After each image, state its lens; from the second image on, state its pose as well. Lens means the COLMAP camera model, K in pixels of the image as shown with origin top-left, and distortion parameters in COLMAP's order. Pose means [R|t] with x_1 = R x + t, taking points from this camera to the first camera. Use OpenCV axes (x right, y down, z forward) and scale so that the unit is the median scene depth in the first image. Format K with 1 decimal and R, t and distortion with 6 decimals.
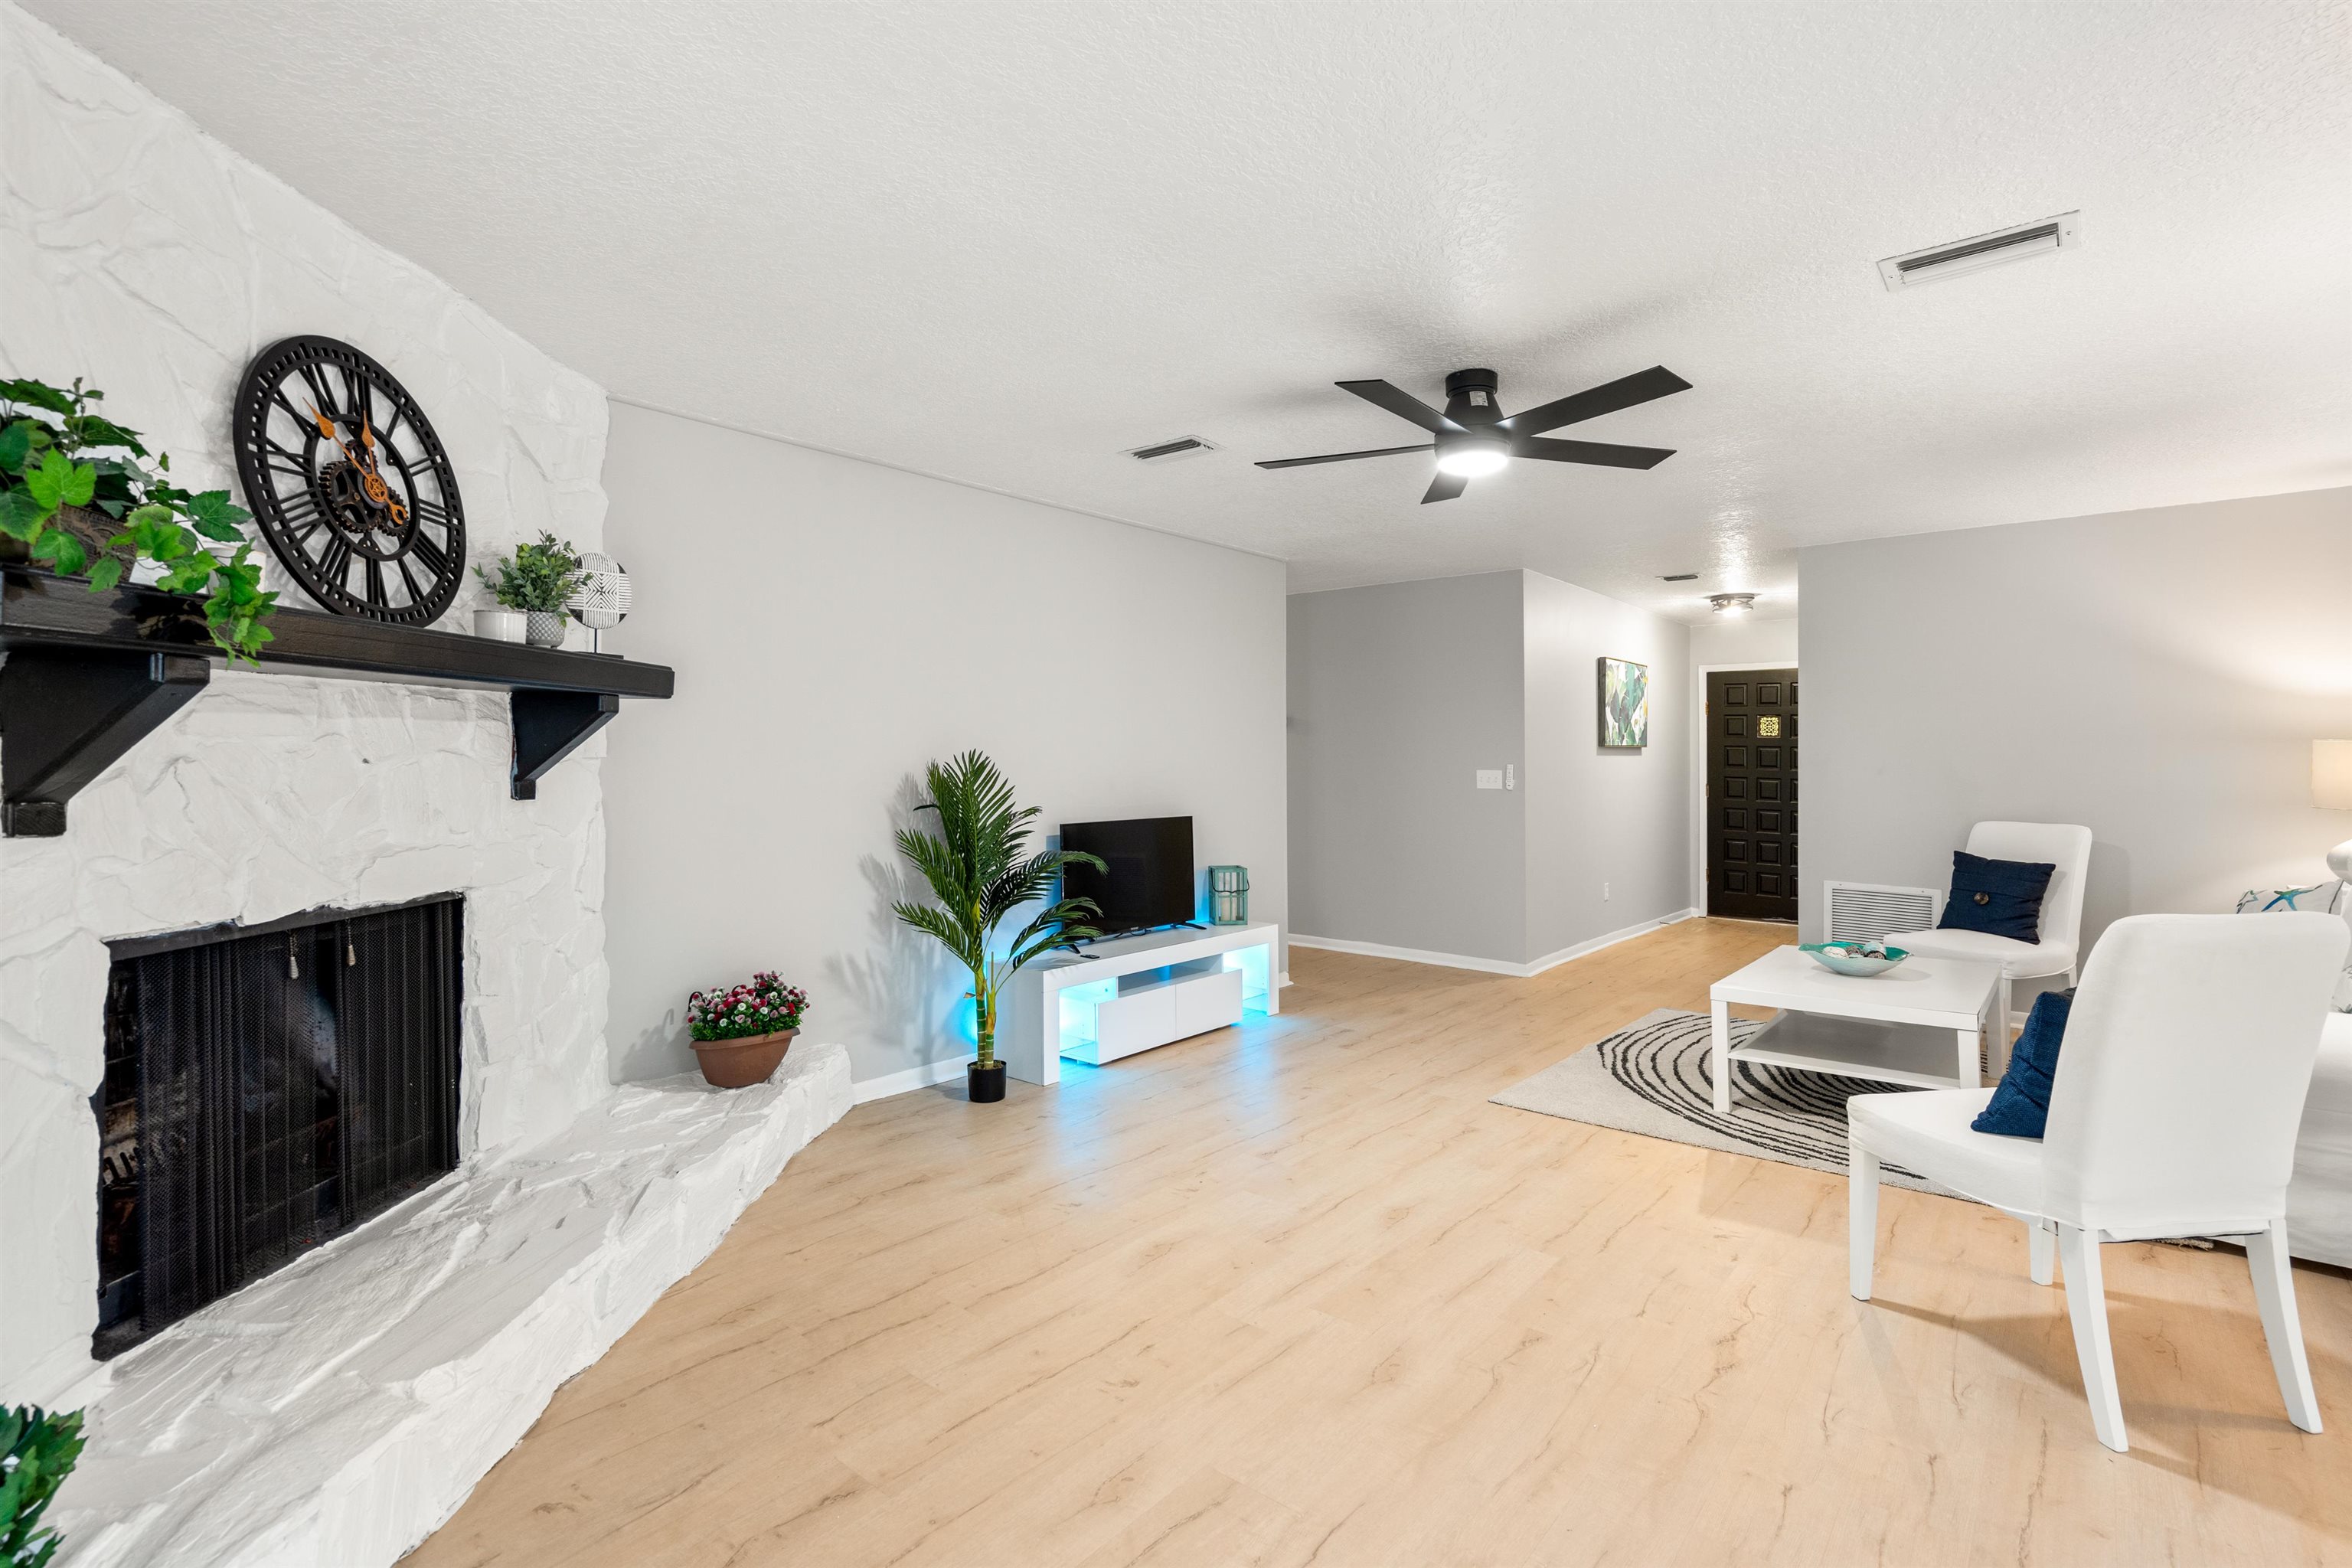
lens RADIAL K [[1090.8, 0, 1171.2], [0, 1090.8, 765.0], [0, 0, 1]] dist [0.002758, 0.002411]
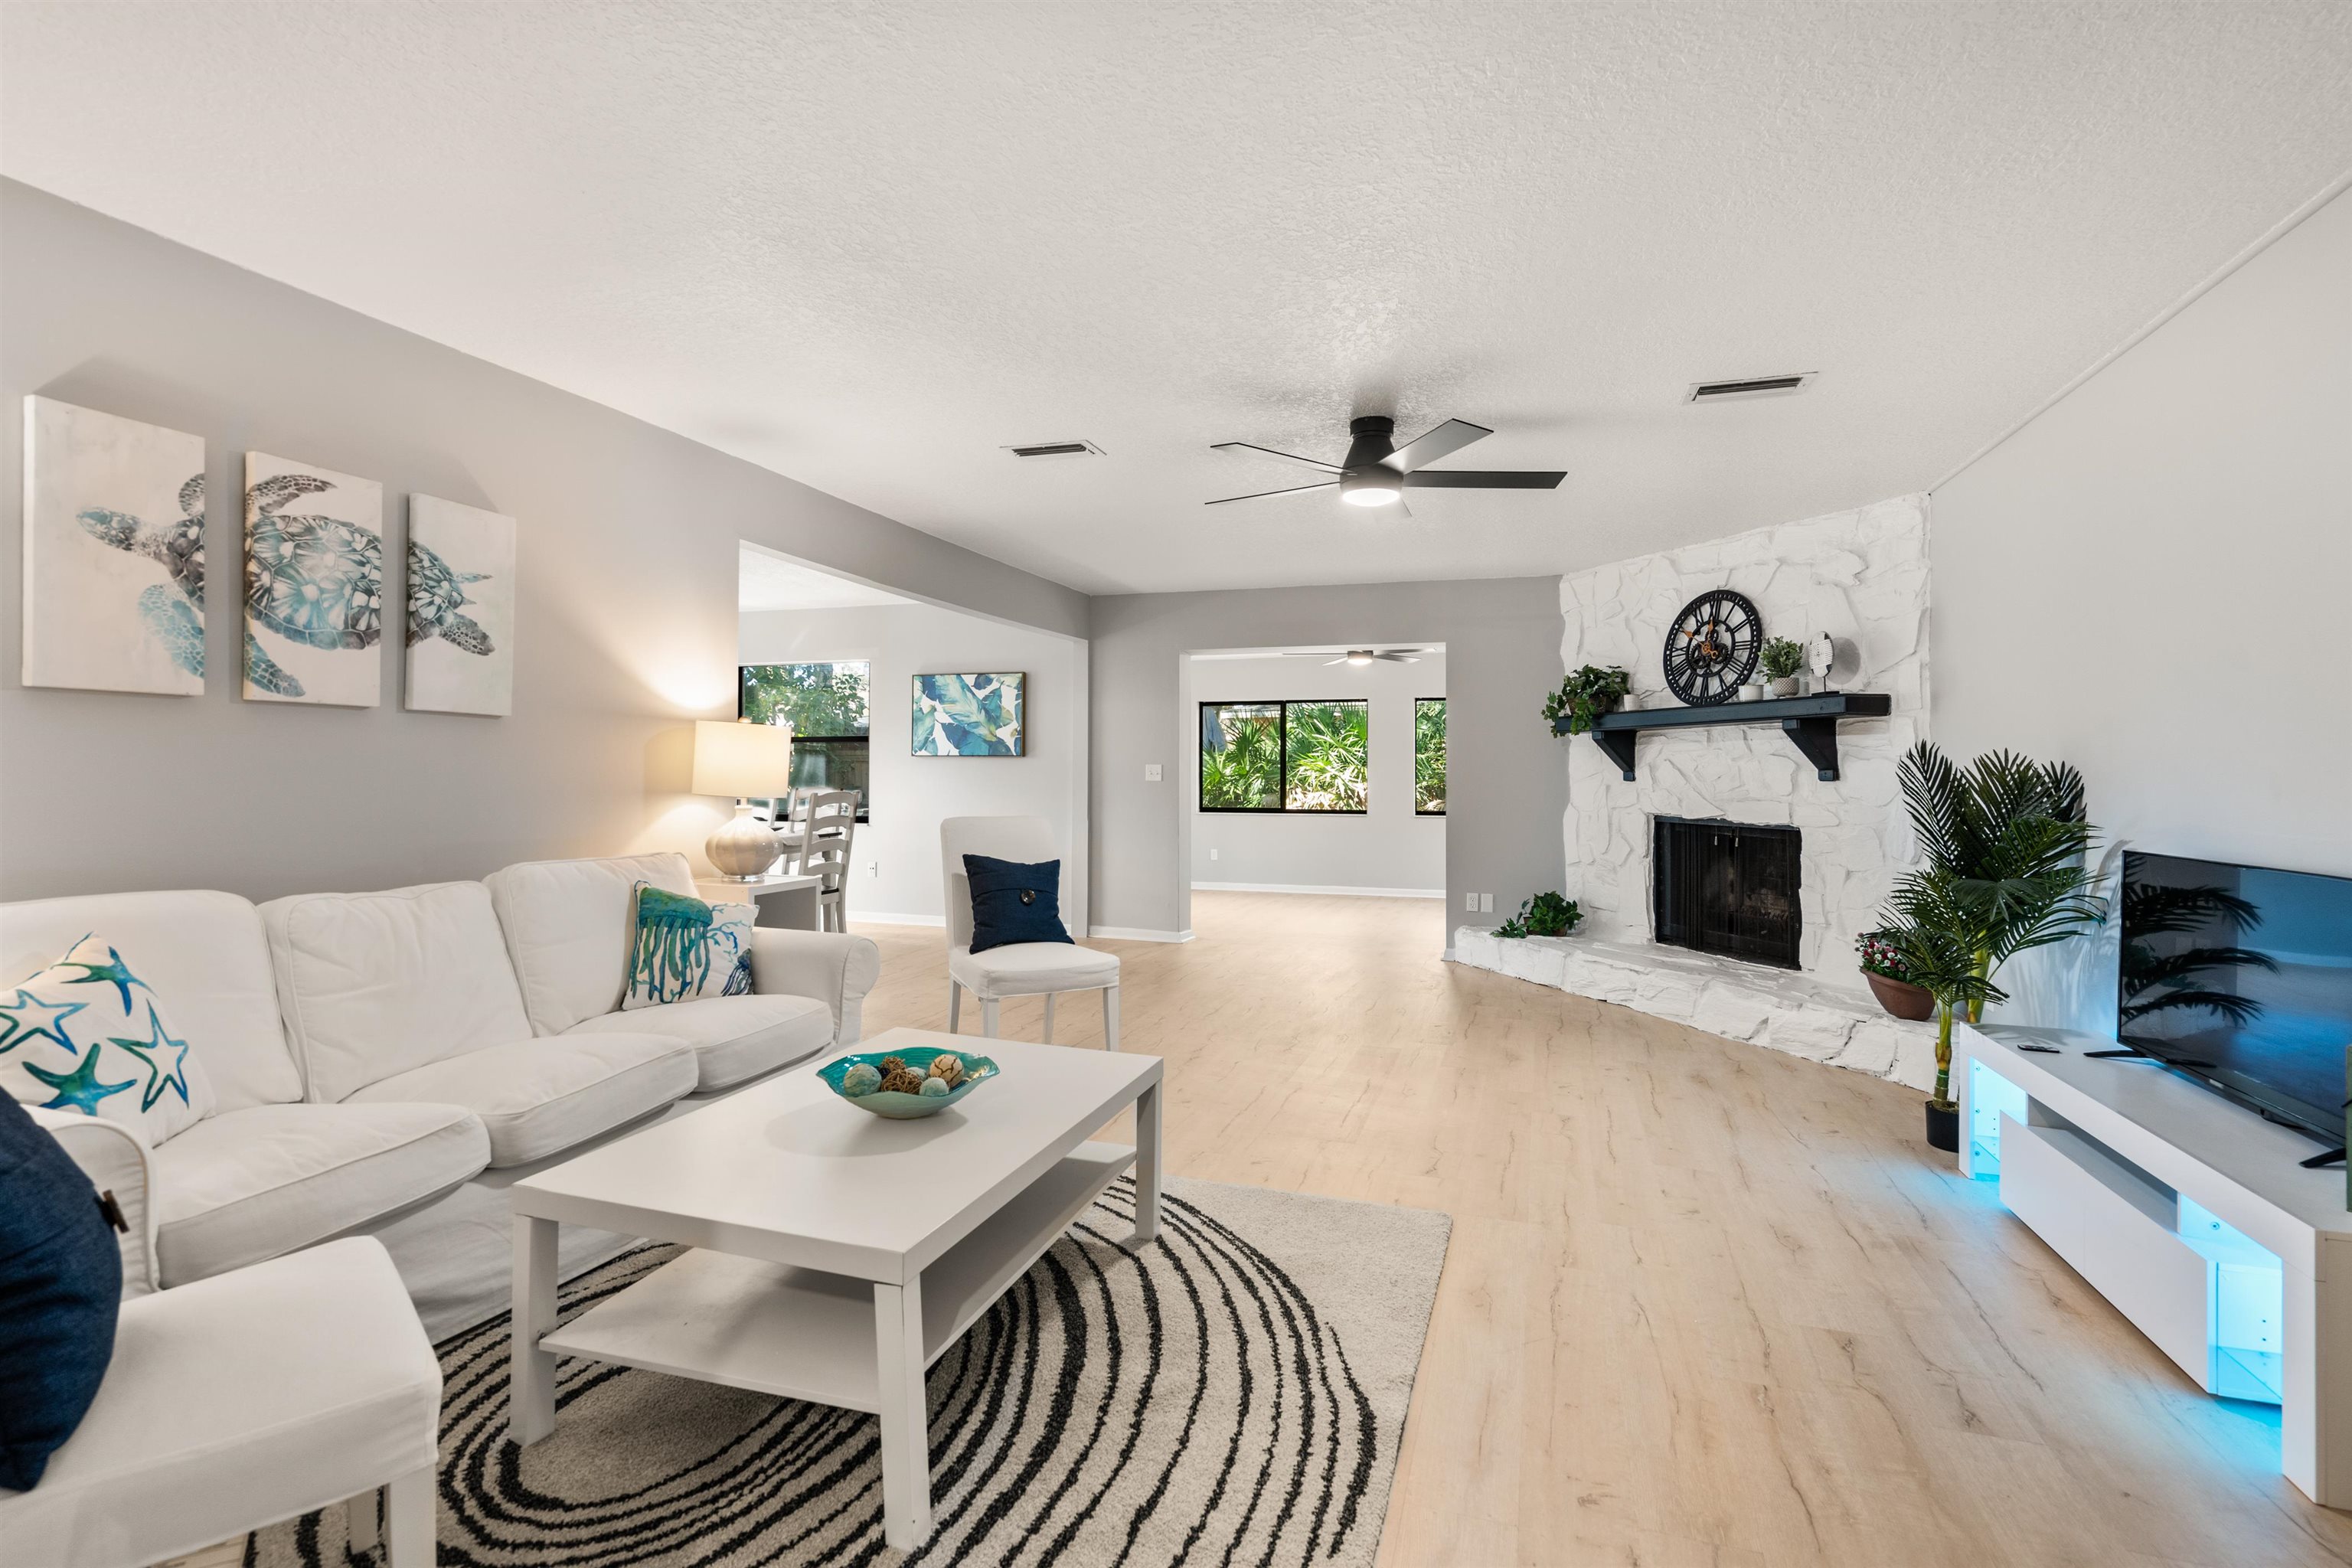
lens RADIAL K [[1090.8, 0, 1177.9], [0, 1090.8, 777.5], [0, 0, 1]] dist [0.002758, 0.002411]
pose [[-0.927280, -0.009811, -0.374241, 0.981359], [-0.012868, 0.999901, 0.005669, 0.029268], [0.374148, 0.010072, -0.927314, 2.156648]]
